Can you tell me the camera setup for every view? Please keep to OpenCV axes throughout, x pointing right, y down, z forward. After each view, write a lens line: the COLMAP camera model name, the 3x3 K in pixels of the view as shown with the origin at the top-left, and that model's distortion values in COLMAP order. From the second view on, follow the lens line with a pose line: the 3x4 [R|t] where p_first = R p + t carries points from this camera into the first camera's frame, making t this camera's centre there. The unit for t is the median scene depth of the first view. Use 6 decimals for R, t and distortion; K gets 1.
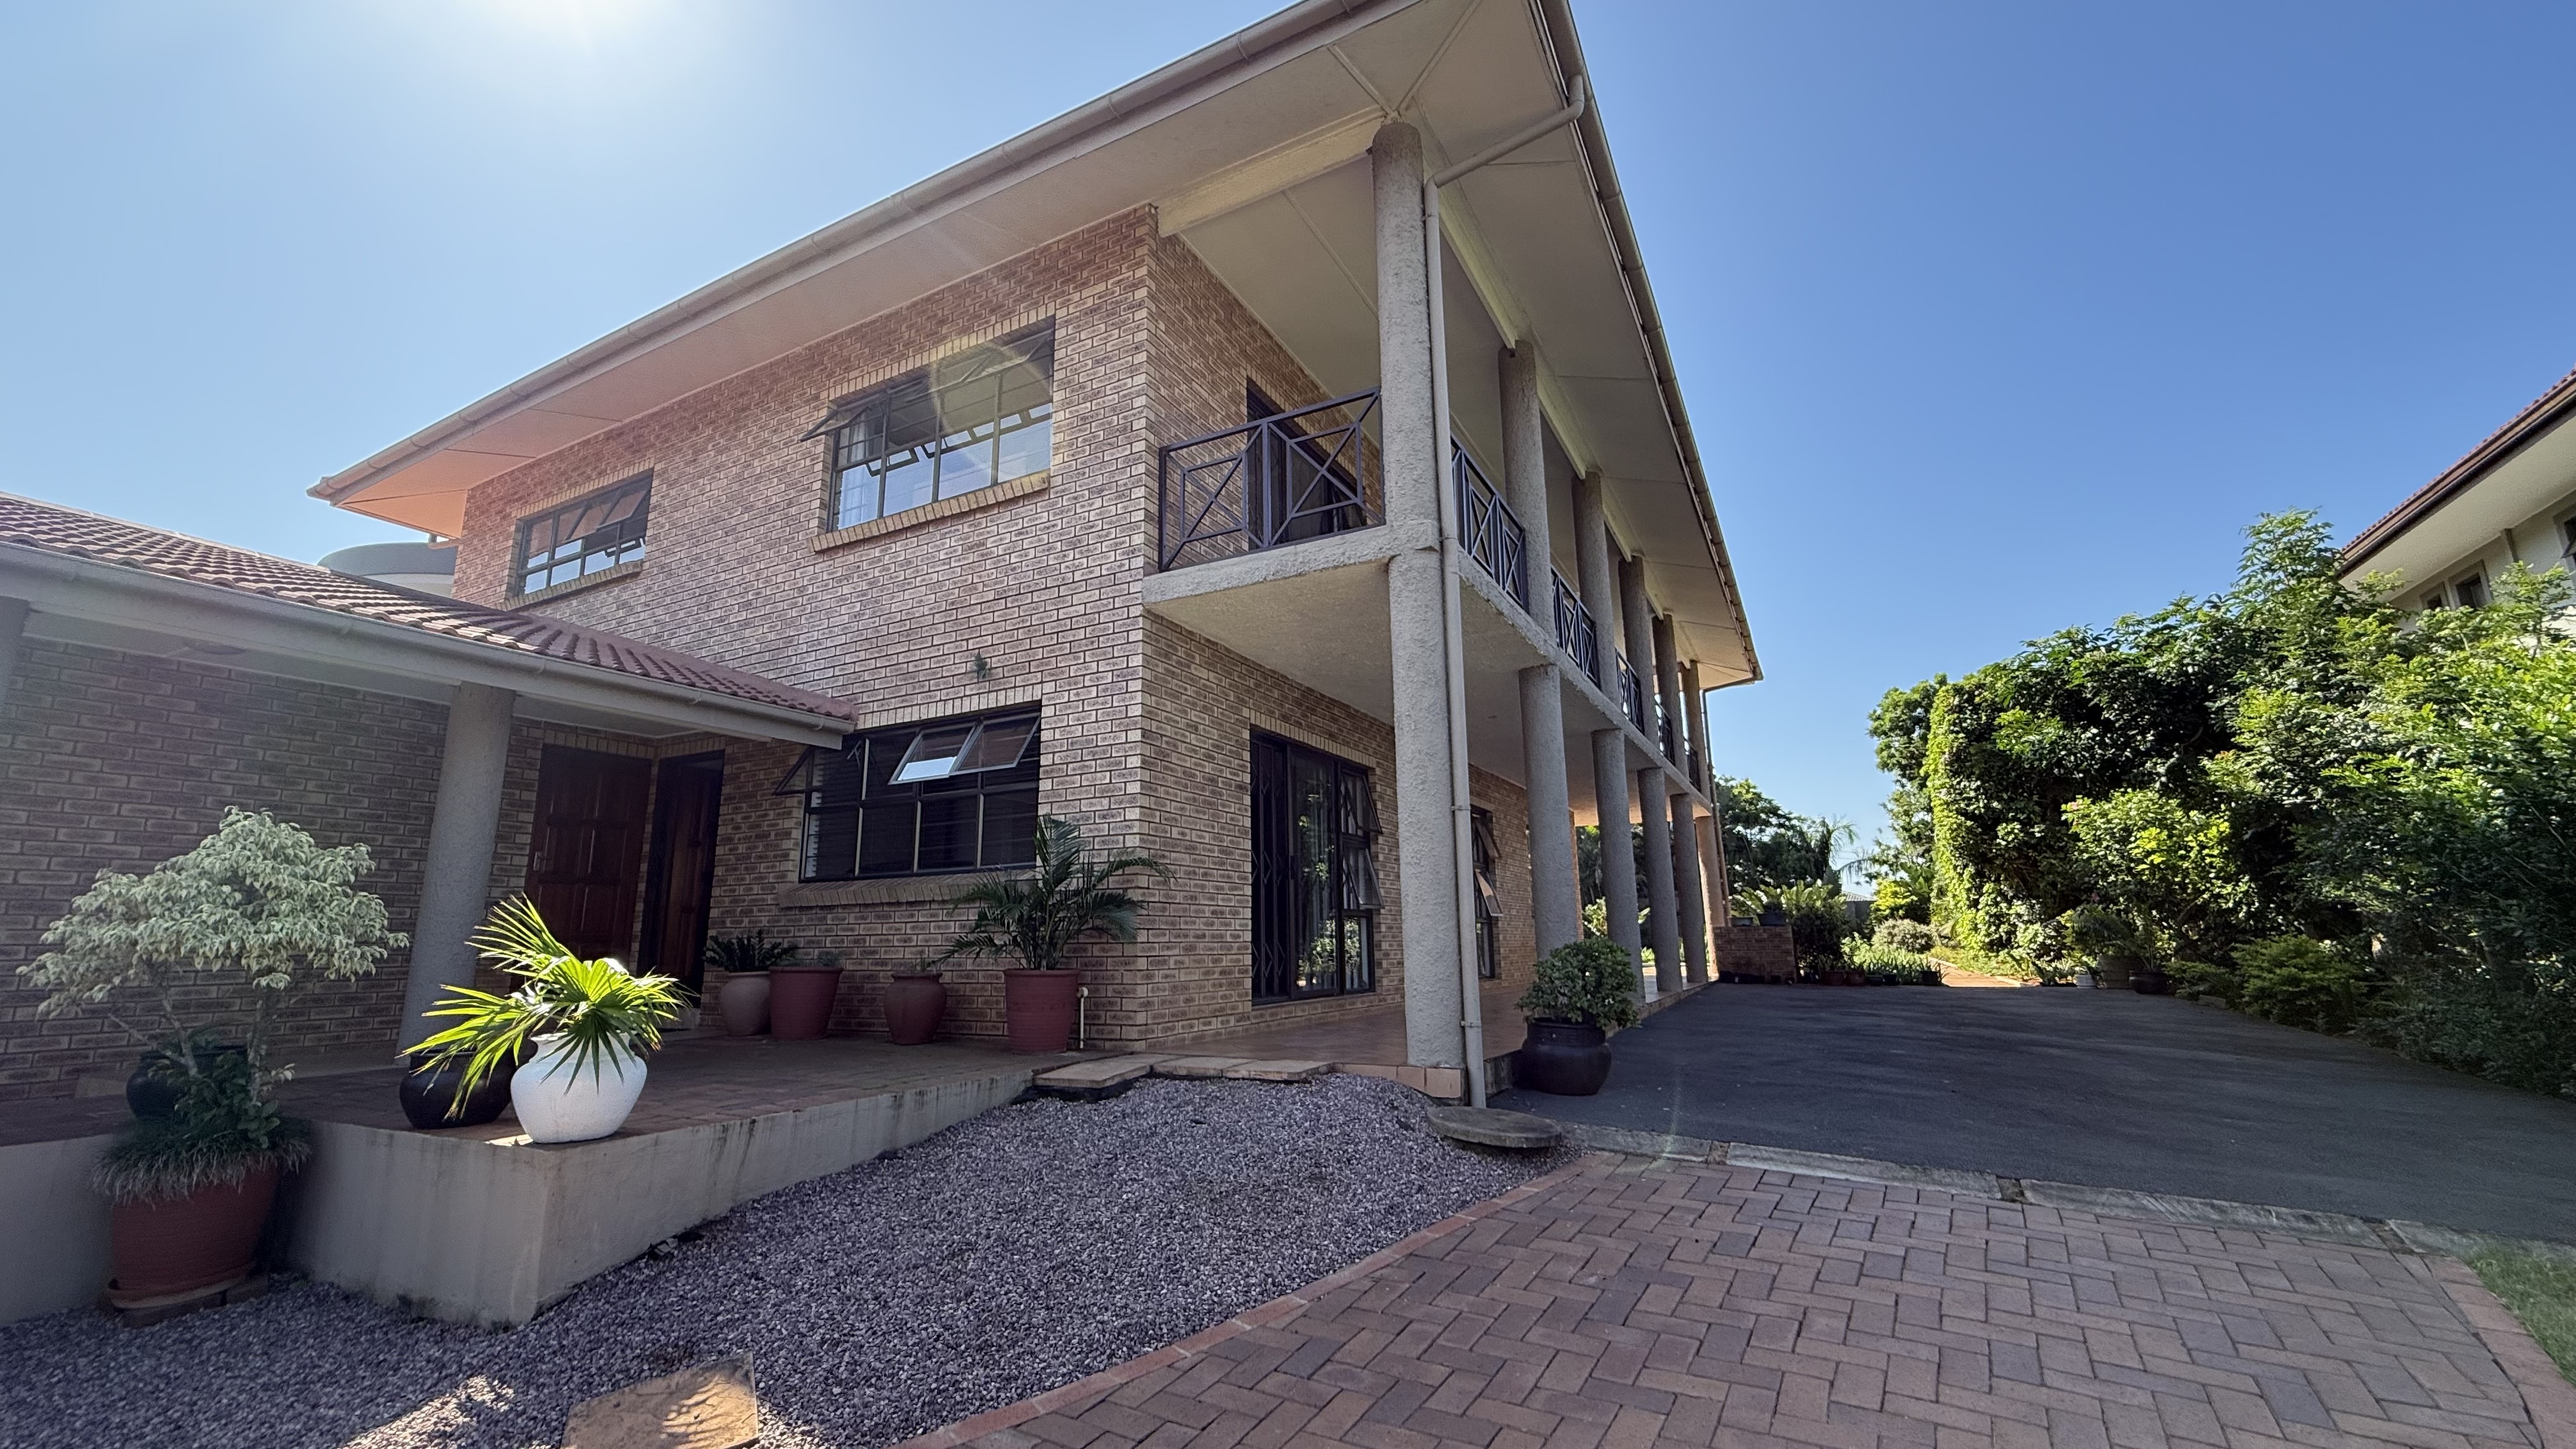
lens RADIAL K [[1025.8, 0, 1282.0], [0, 1025.8, 728.0], [0, 0, 1]] dist [-0.000180, 0.000387]
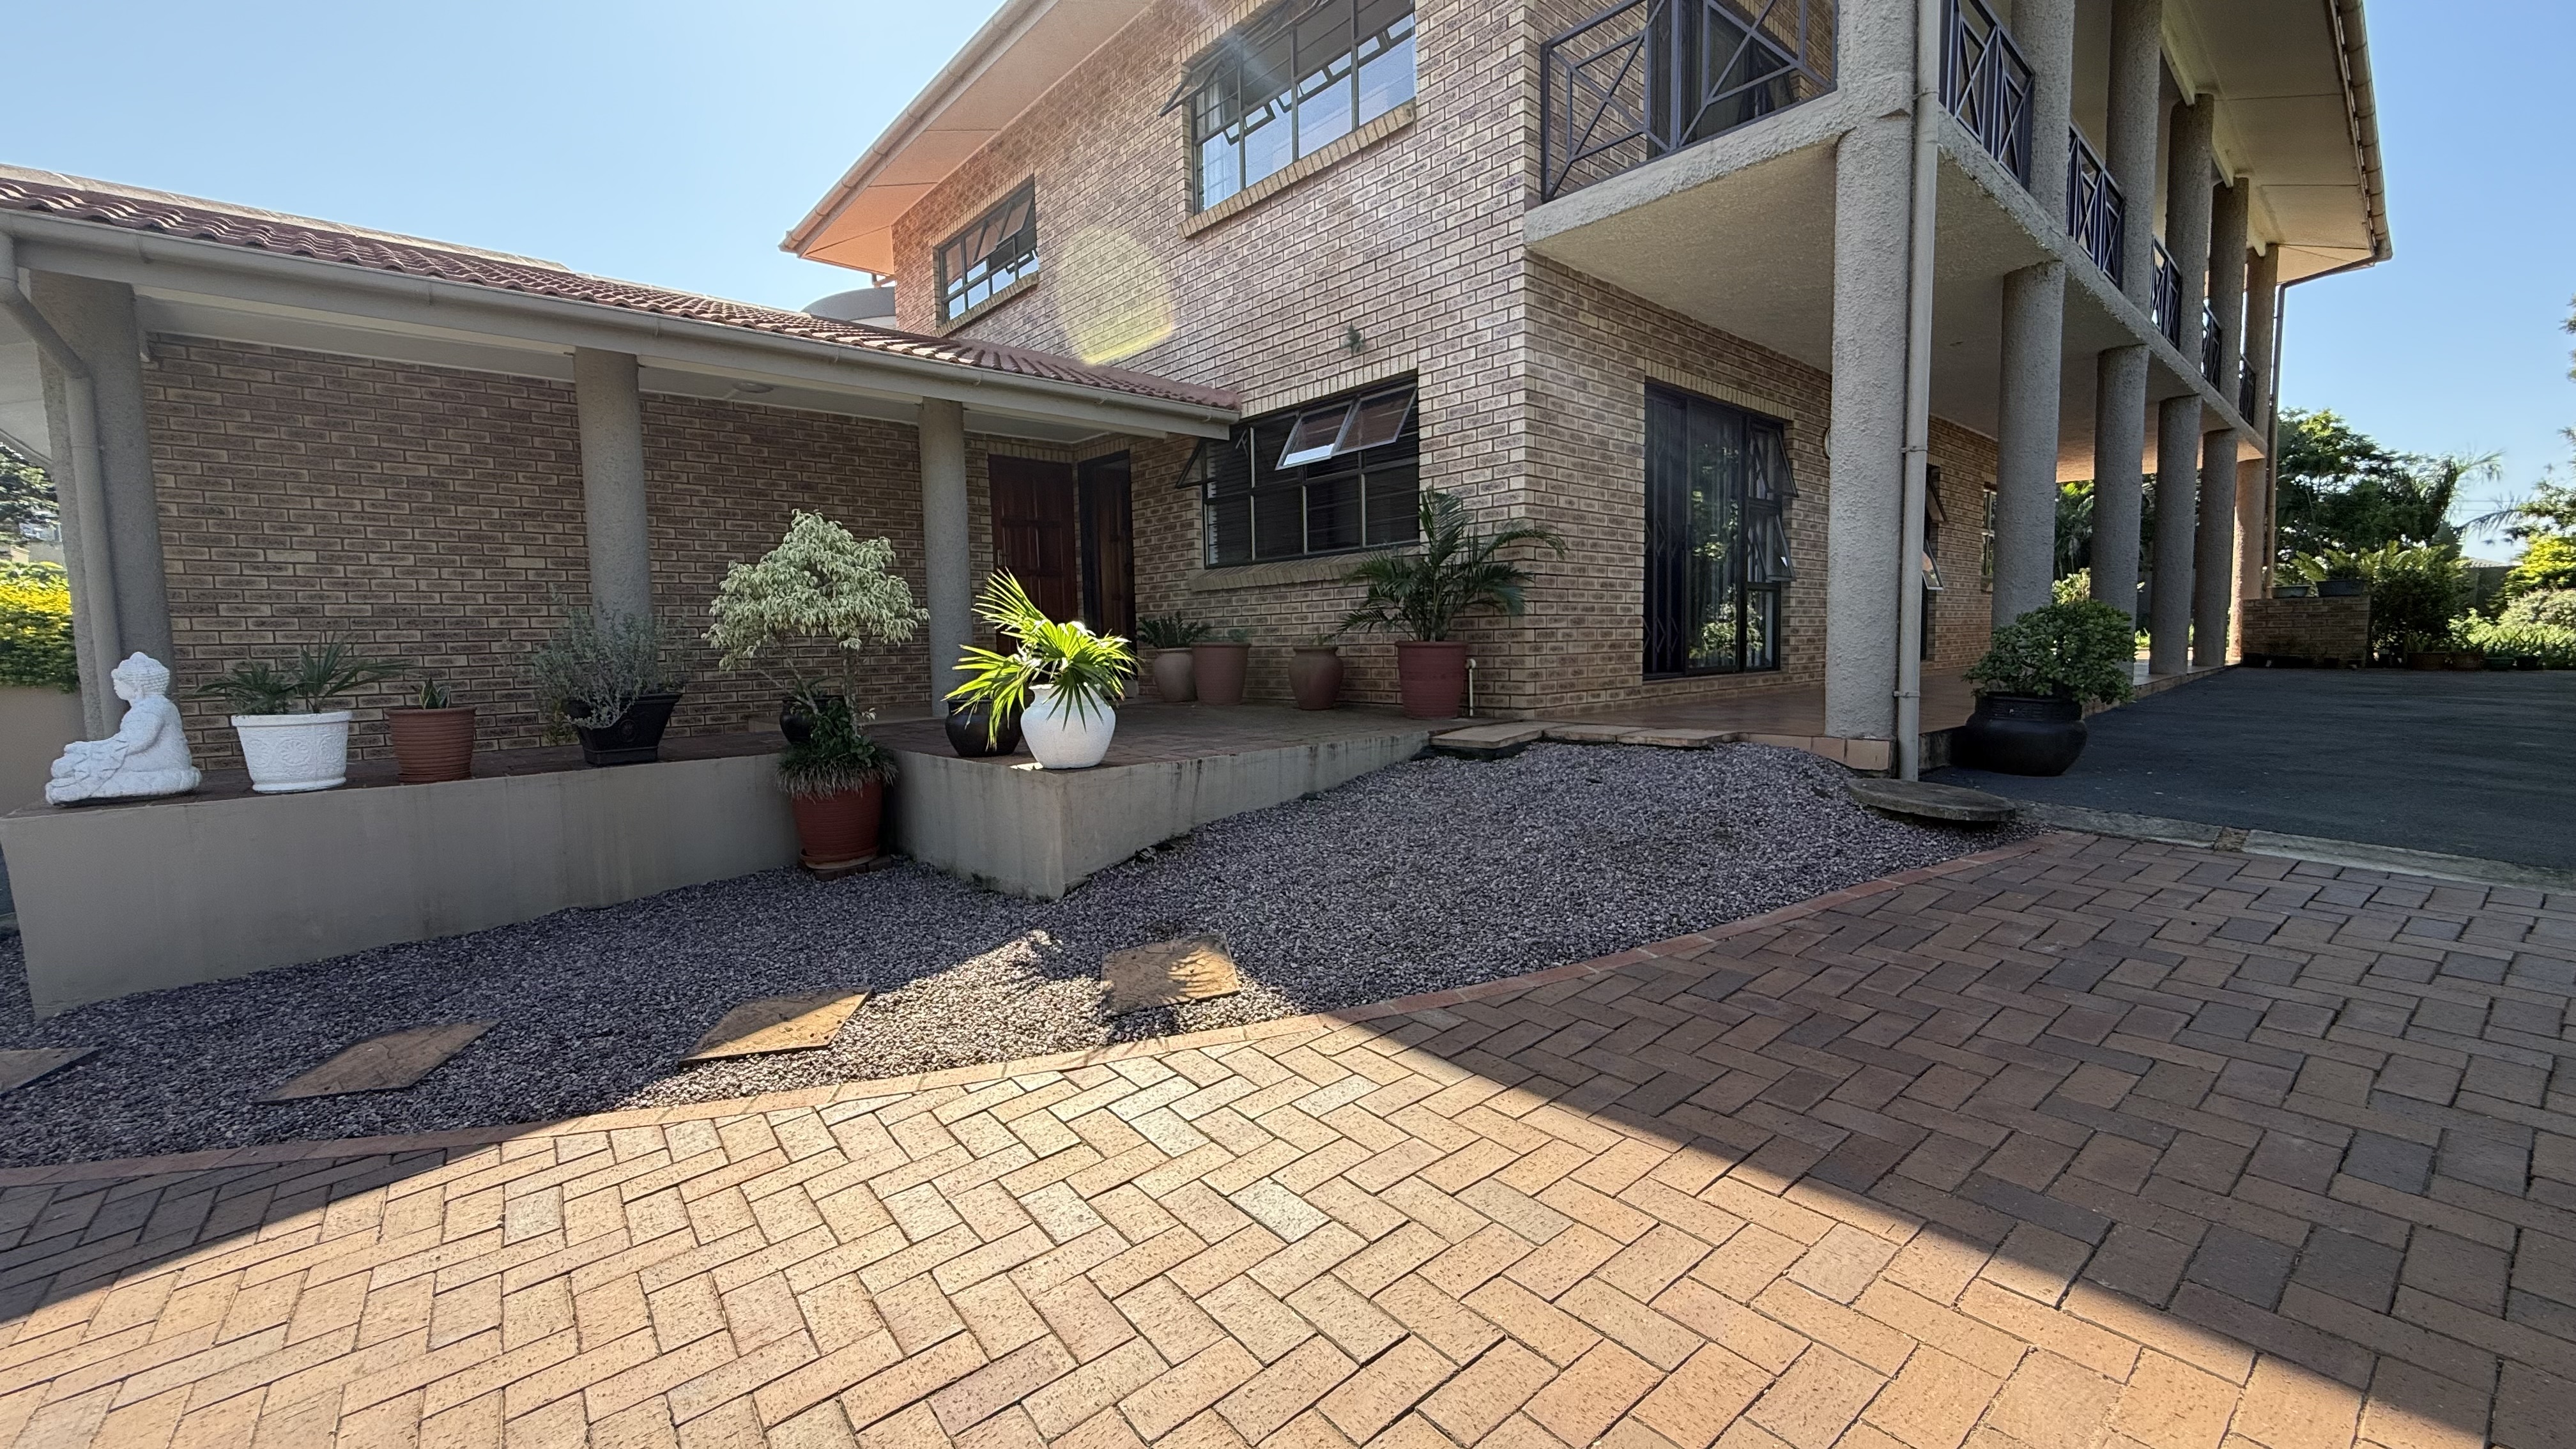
lens RADIAL K [[1025.8, 0, 1282.0], [0, 1025.8, 728.0], [0, 0, 1]] dist [-0.000180, 0.000387]
pose [[0.938658, 0.021997, -0.344148, -0.016007], [0.079501, 0.957279, 0.278023, 0.017697], [0.335561, -0.288329, 0.896809, -0.001525]]
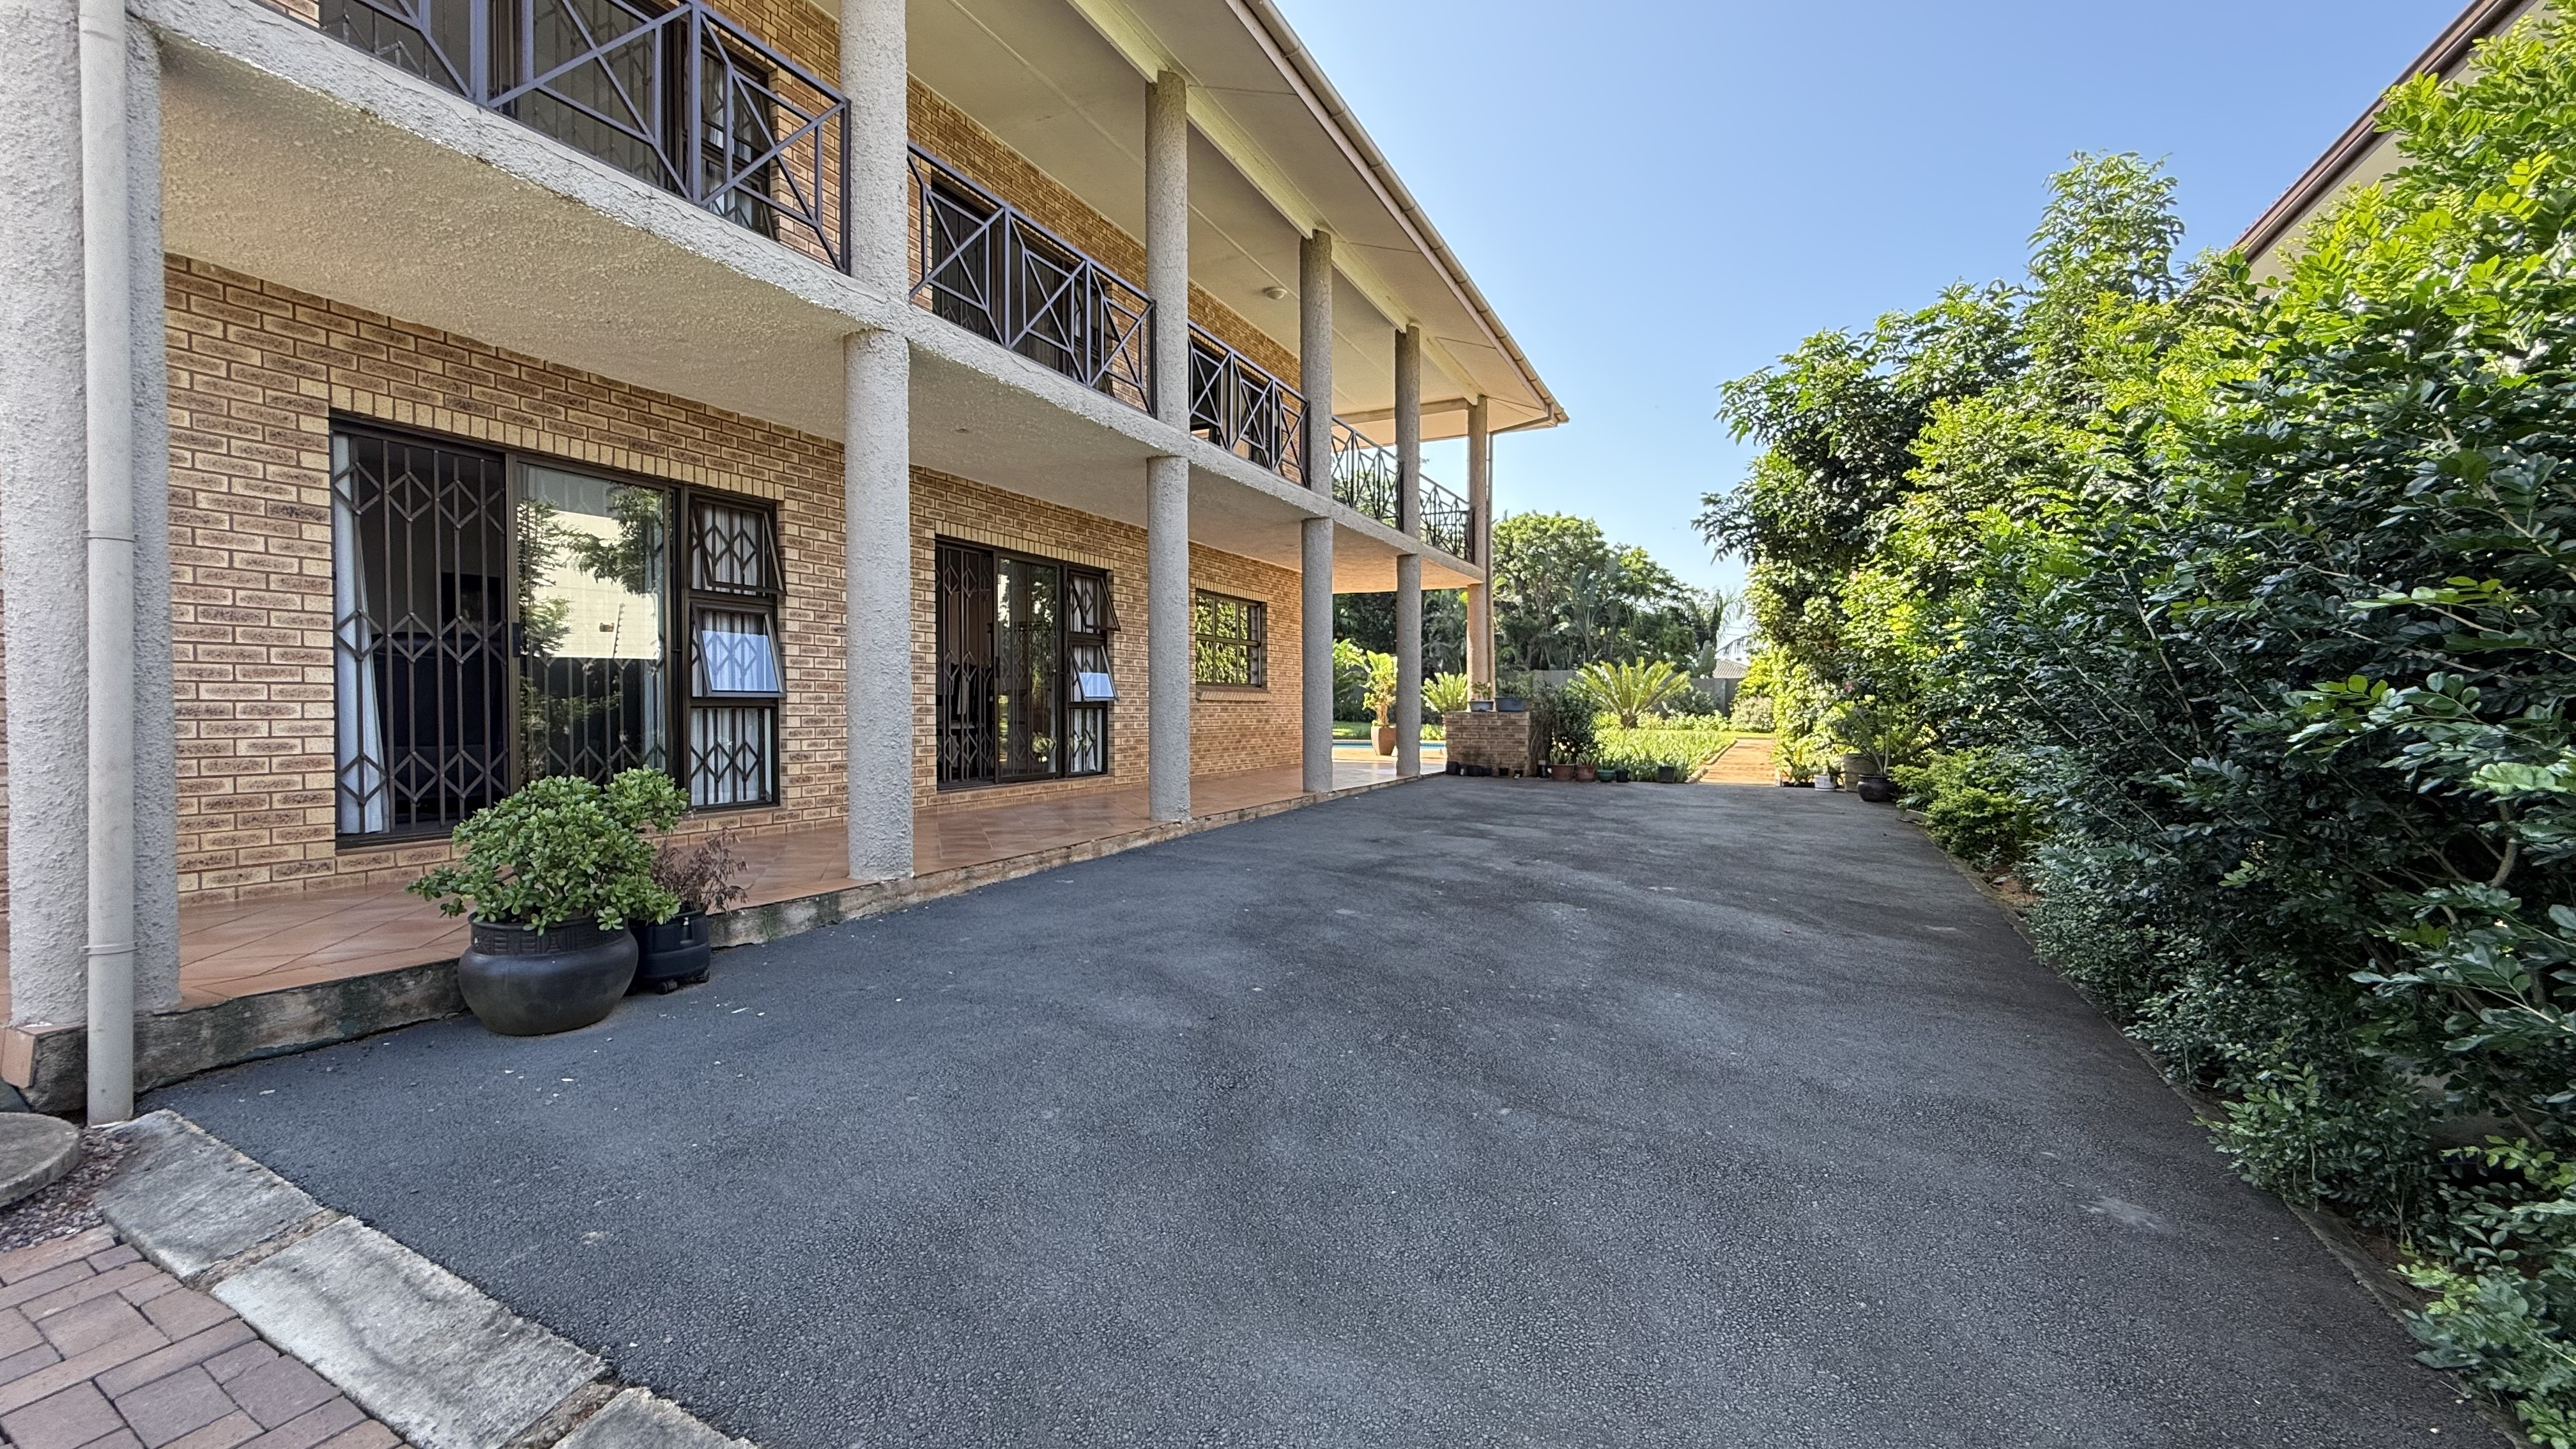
lens RADIAL K [[1025.8, 0, 1282.0], [0, 1025.8, 728.0], [0, 0, 1]] dist [-0.000180, 0.000387]
pose [[0.999212, 0.012790, 0.037586, 0.596339], [-0.020961, 0.973936, 0.225853, 0.035981], [-0.033717, -0.226462, 0.973436, 0.381988]]
